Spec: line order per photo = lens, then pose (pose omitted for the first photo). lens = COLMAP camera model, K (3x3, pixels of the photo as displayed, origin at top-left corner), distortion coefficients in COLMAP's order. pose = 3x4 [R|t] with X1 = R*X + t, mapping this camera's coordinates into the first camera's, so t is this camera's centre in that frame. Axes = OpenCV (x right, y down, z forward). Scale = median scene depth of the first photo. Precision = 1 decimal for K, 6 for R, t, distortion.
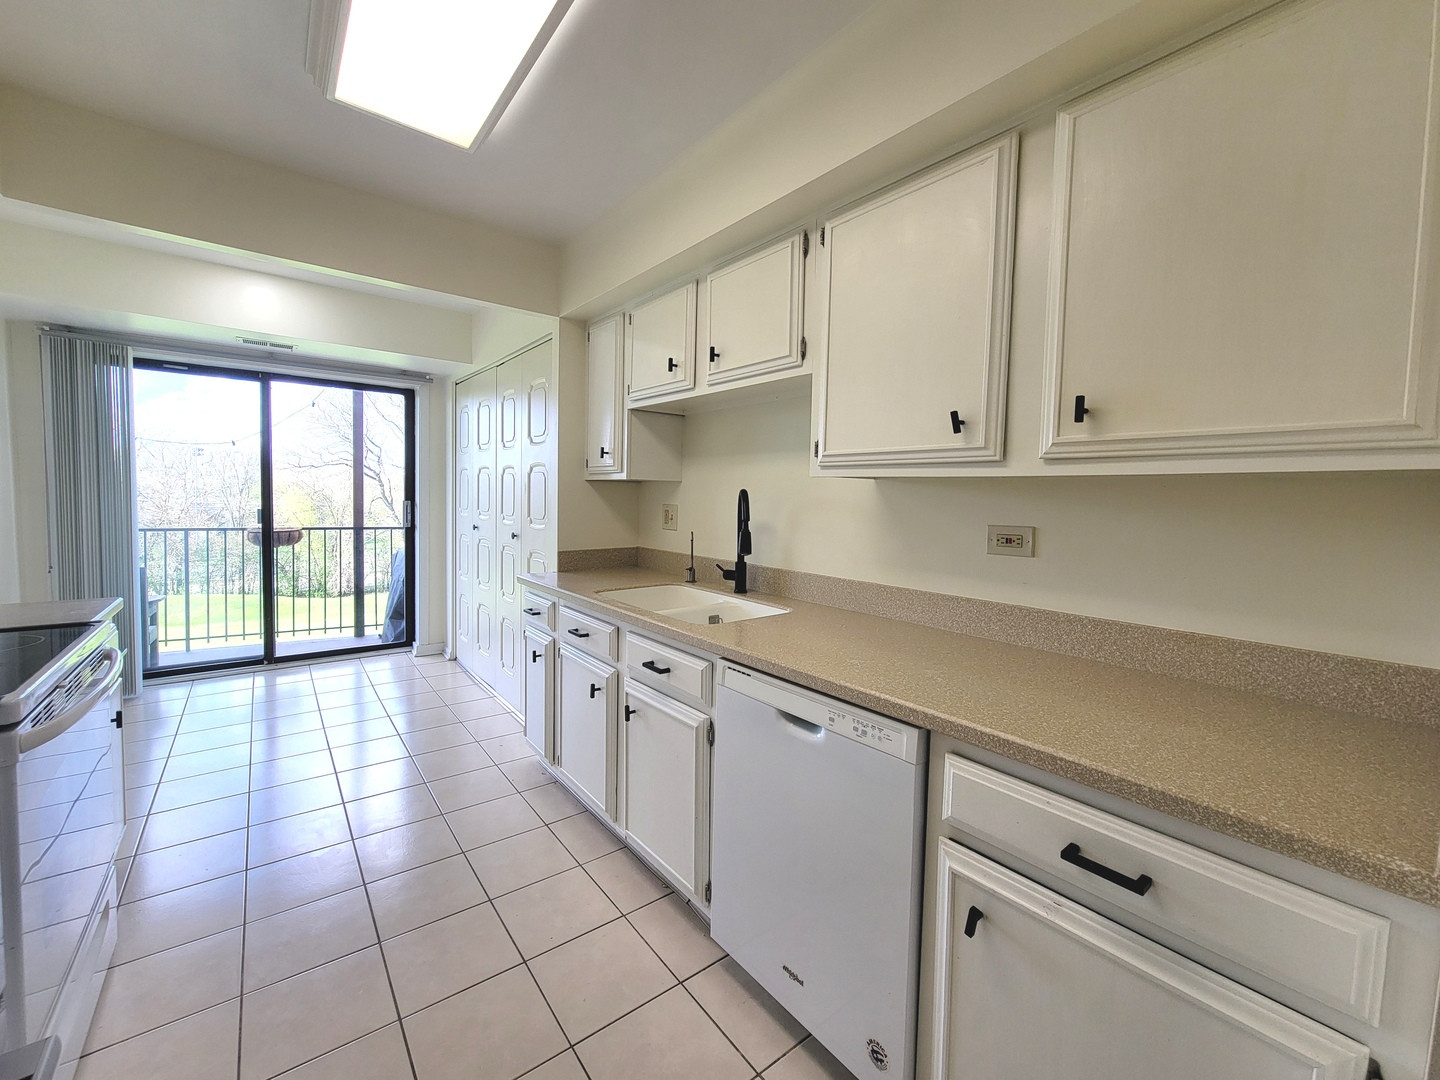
lens RADIAL K [[588.0, 0, 714.5], [0, 588.0, 532.0], [0, 0, 1]] dist [-0.003162, -0.000305]
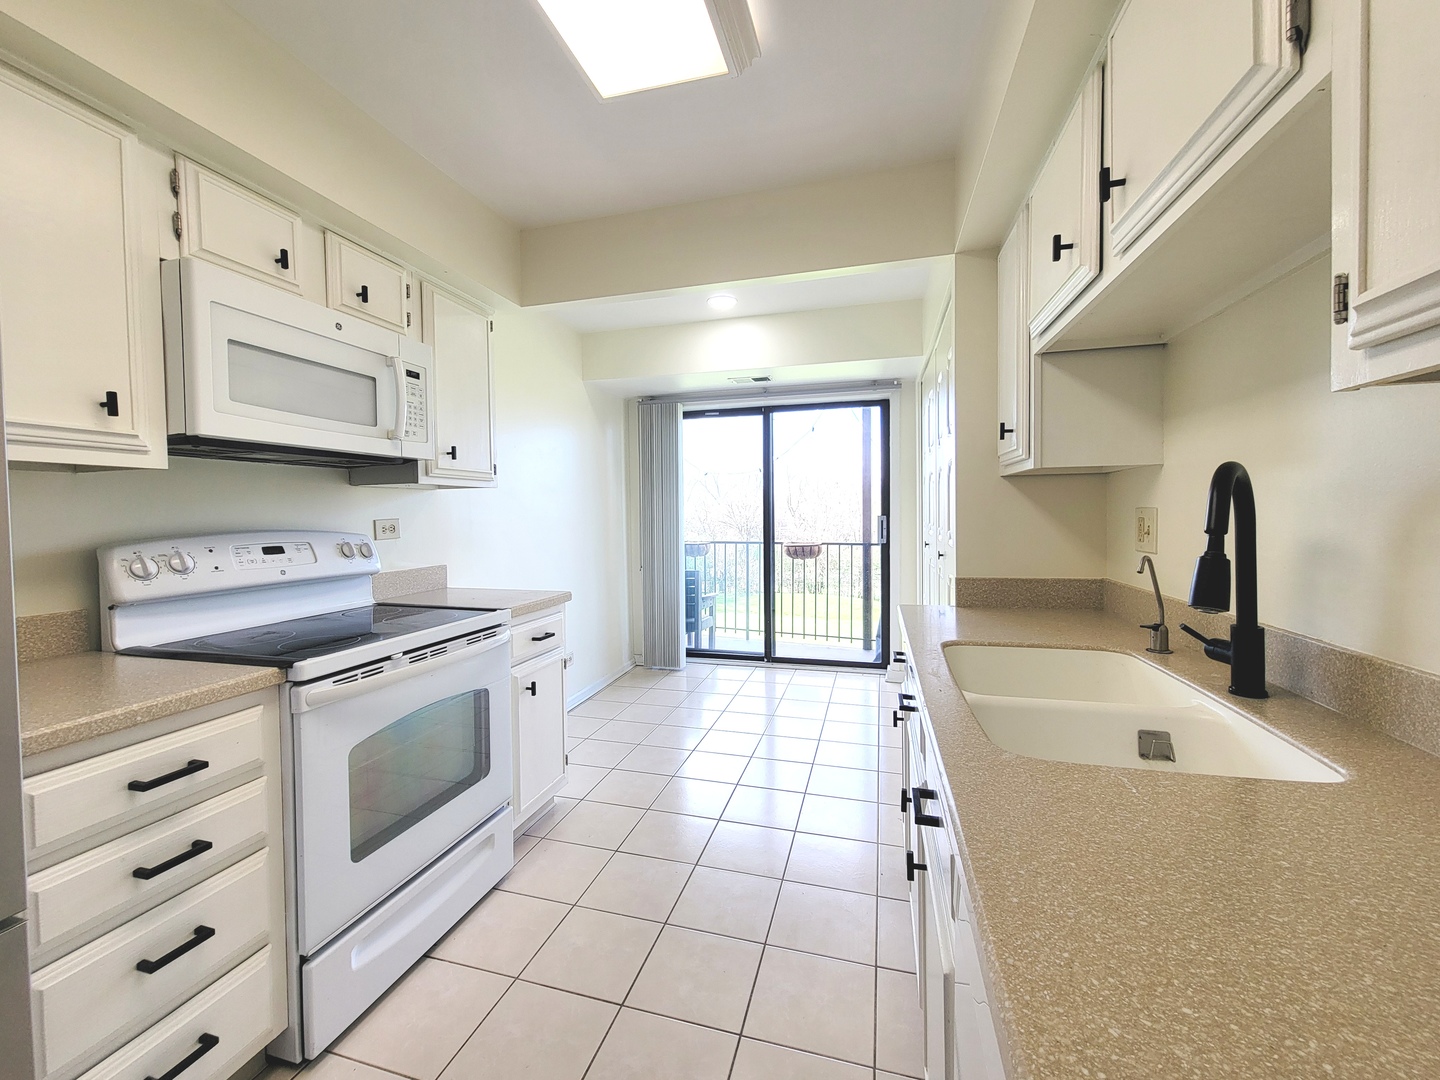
lens RADIAL K [[588.0, 0, 708.1], [0, 588.0, 532.2], [0, 0, 1]] dist [-0.003162, -0.000305]
pose [[0.582184, -0.000817, -0.813057, 0.112921], [-0.025425, 0.999492, -0.019210, -0.001120], [0.812659, 0.031856, 0.581868, 0.268824]]
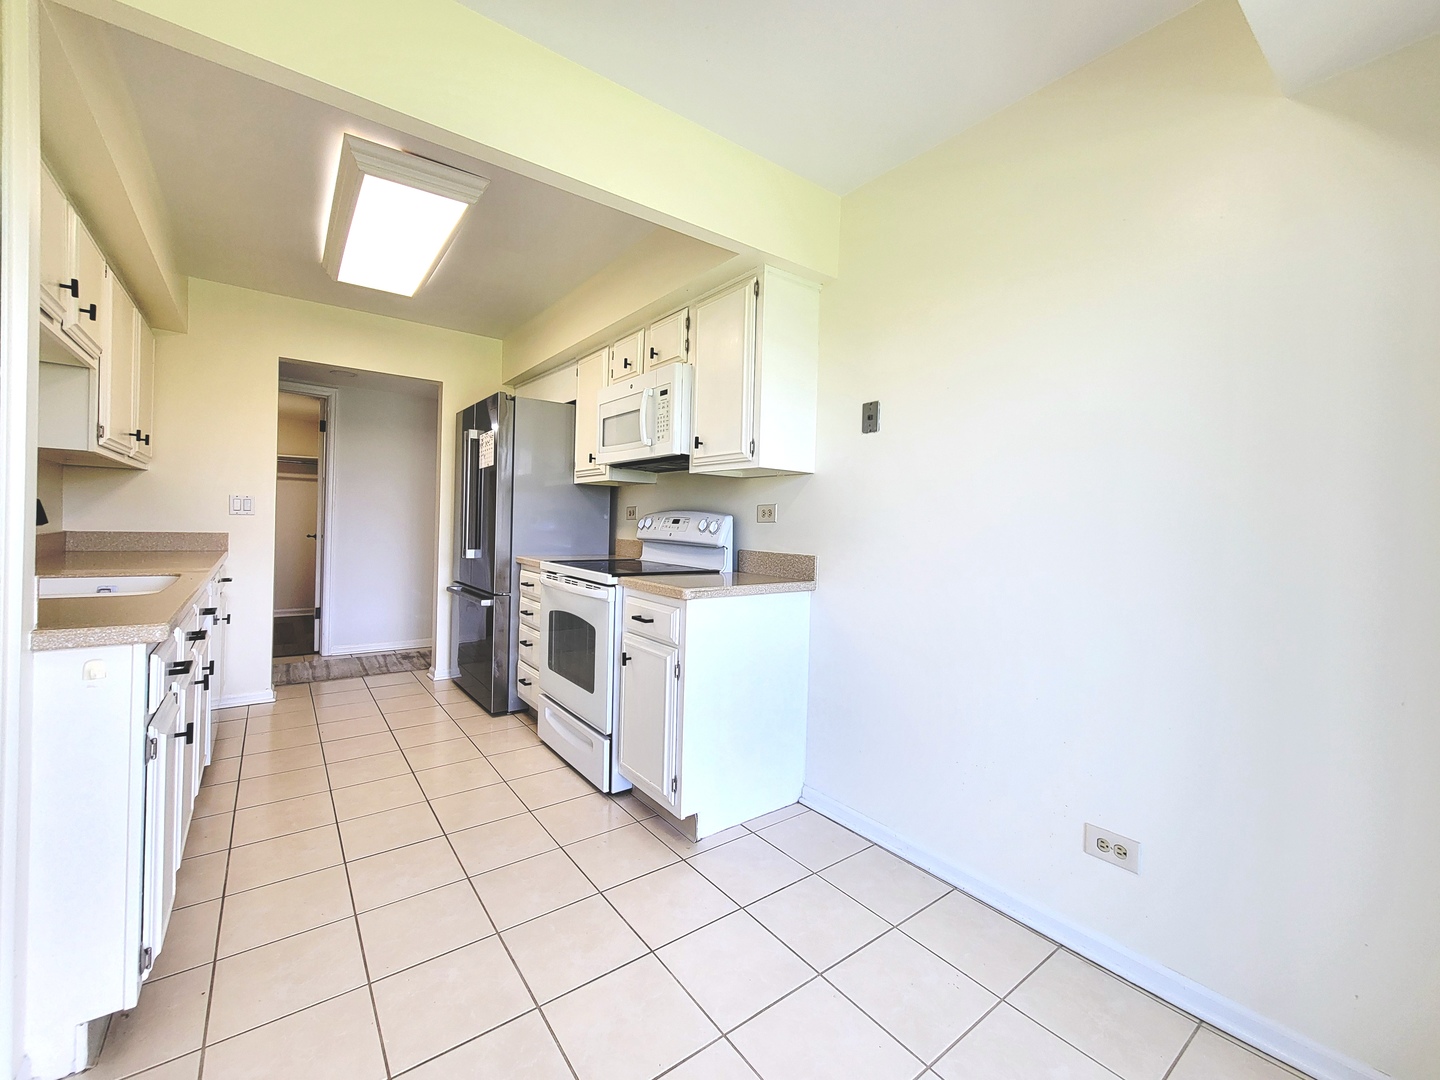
lens RADIAL K [[588.0, 0, 710.4], [0, 588.0, 528.4], [0, 0, 1]] dist [-0.003162, -0.000305]
pose [[-0.998502, -0.048031, 0.026210, -0.559677], [-0.046062, 0.996401, 0.071163, -0.037571], [-0.029534, 0.069849, -0.997120, 1.074412]]
